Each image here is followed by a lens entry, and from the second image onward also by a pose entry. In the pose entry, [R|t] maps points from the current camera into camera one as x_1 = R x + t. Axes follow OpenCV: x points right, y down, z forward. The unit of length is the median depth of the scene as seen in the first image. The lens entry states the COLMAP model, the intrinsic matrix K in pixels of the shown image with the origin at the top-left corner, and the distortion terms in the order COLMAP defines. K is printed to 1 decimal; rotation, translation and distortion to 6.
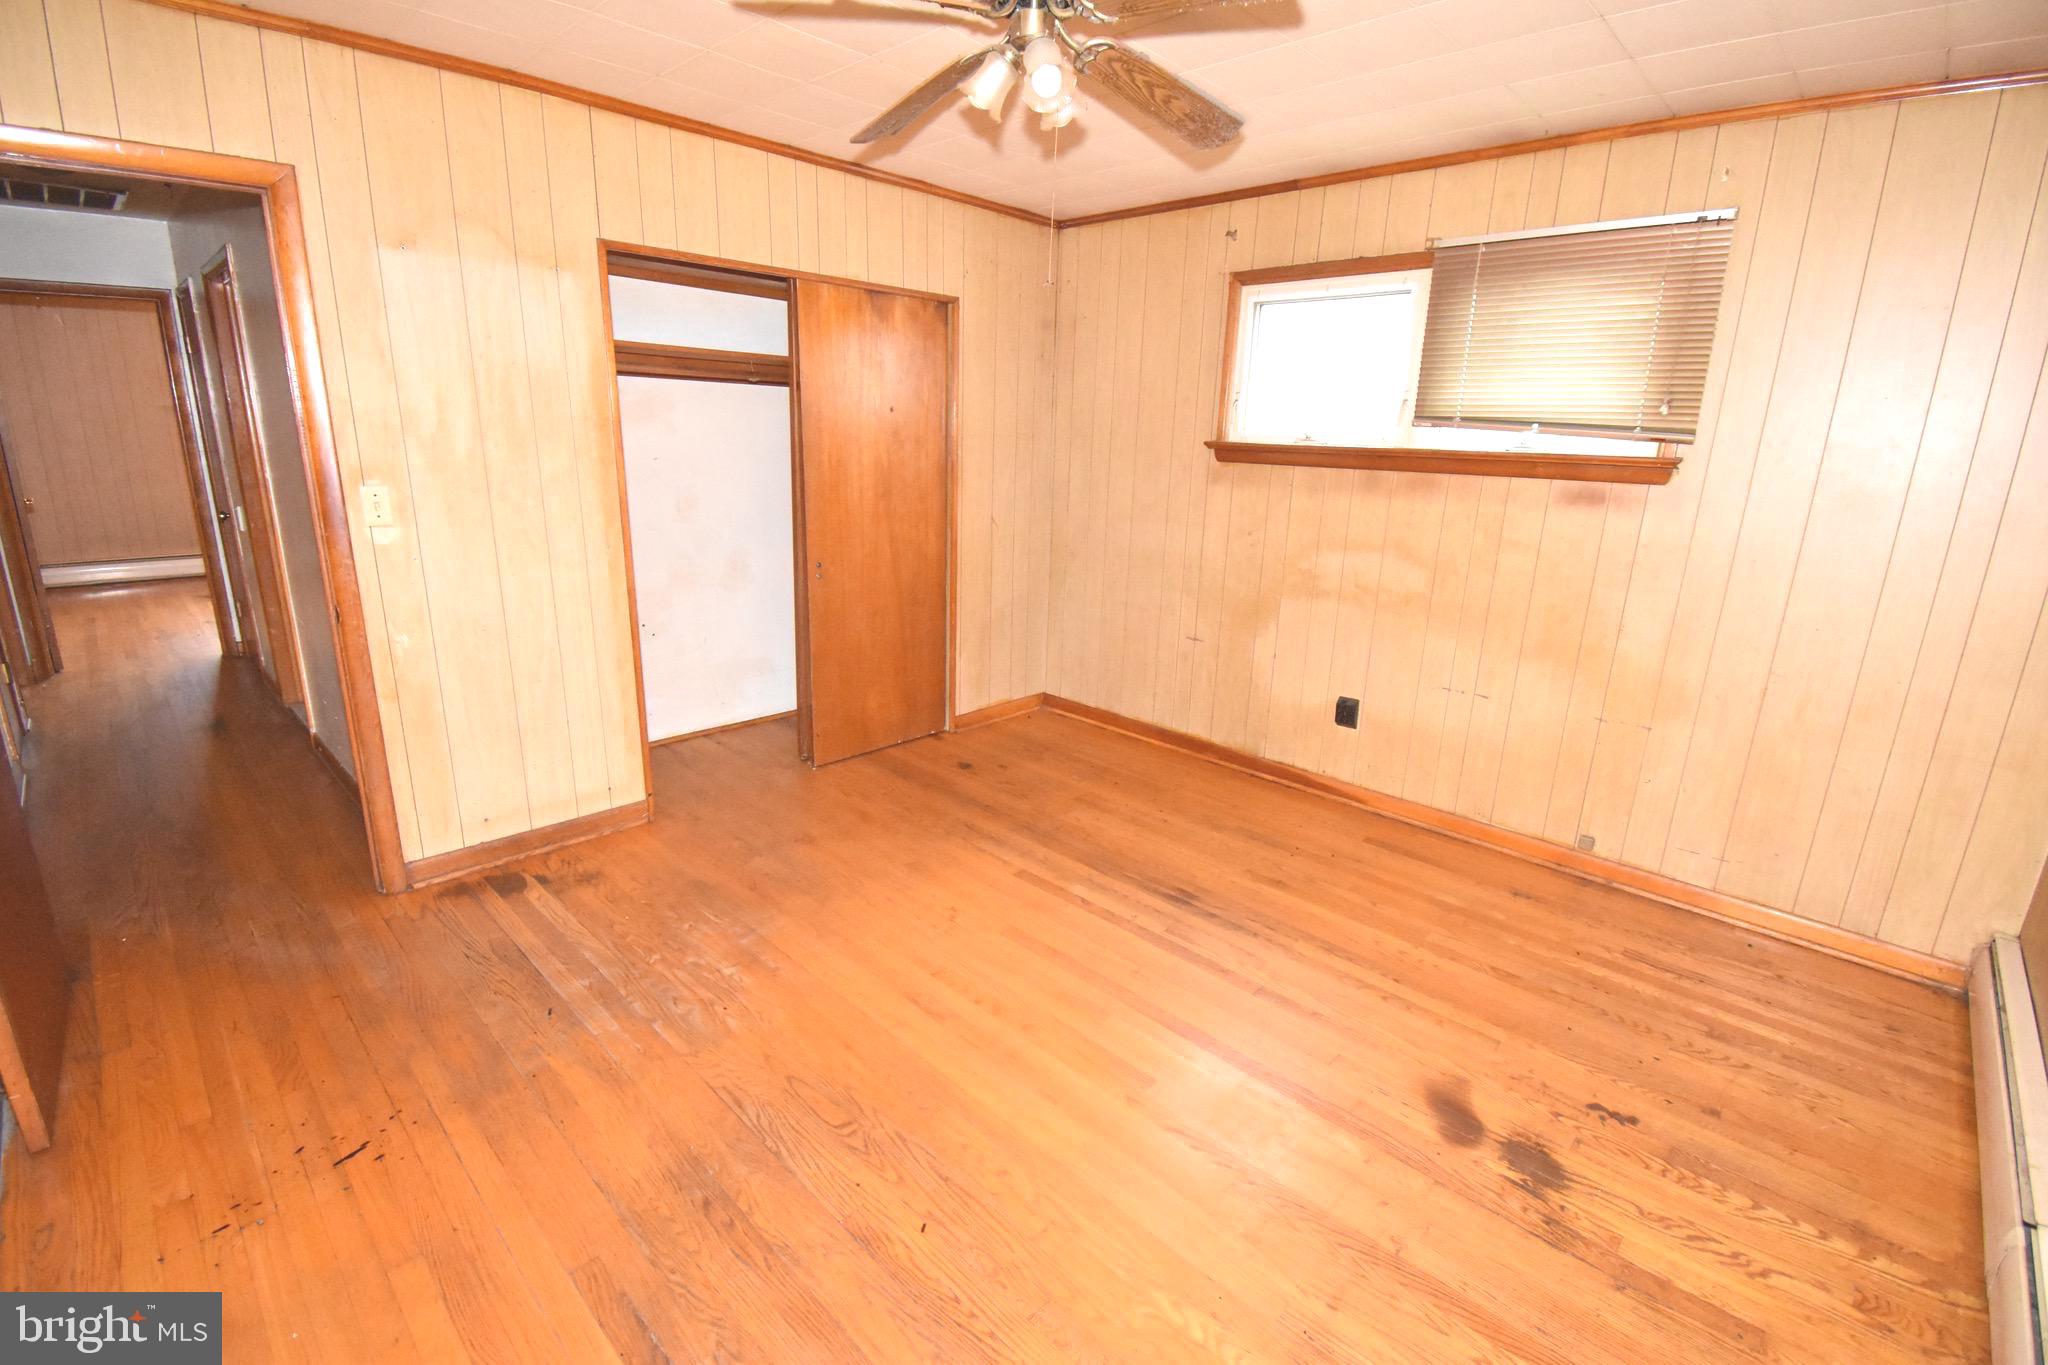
lens RADIAL K [[921.8, 0, 1032.6], [0, 921.8, 677.1], [0, 0, 1]] dist [-0.005191, -0.004044]
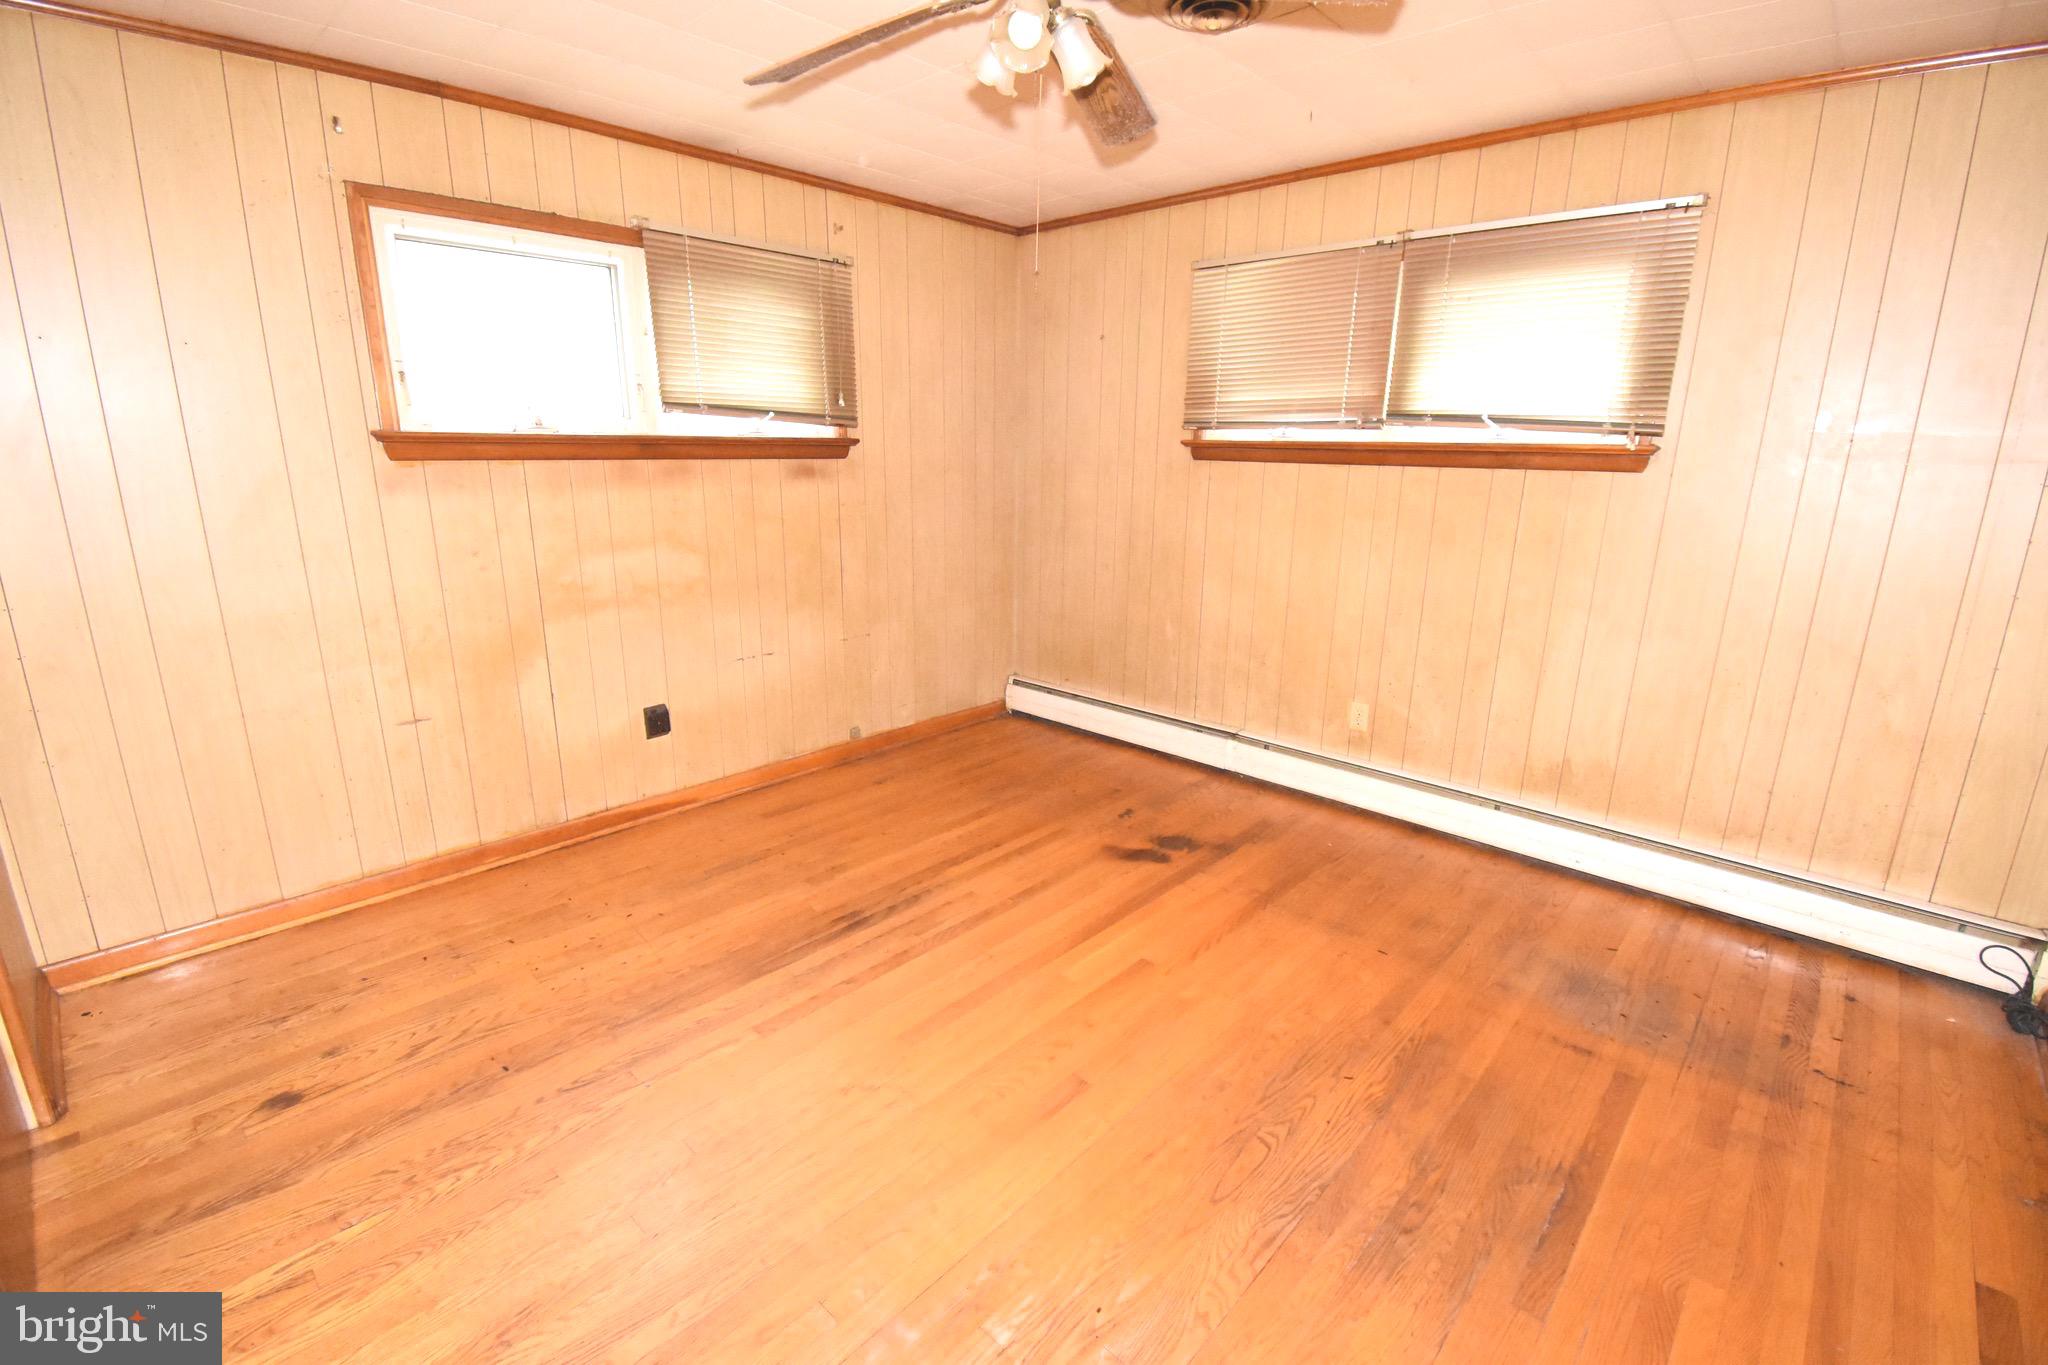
lens RADIAL K [[921.8, 0, 1022.0], [0, 921.8, 672.1], [0, 0, 1]] dist [-0.005191, -0.004044]
pose [[-0.034088, -0.273439, 0.961285, -0.618377], [0.242108, 0.930936, 0.273391, -0.193806], [-0.969650, 0.242054, 0.034468, 0.673409]]
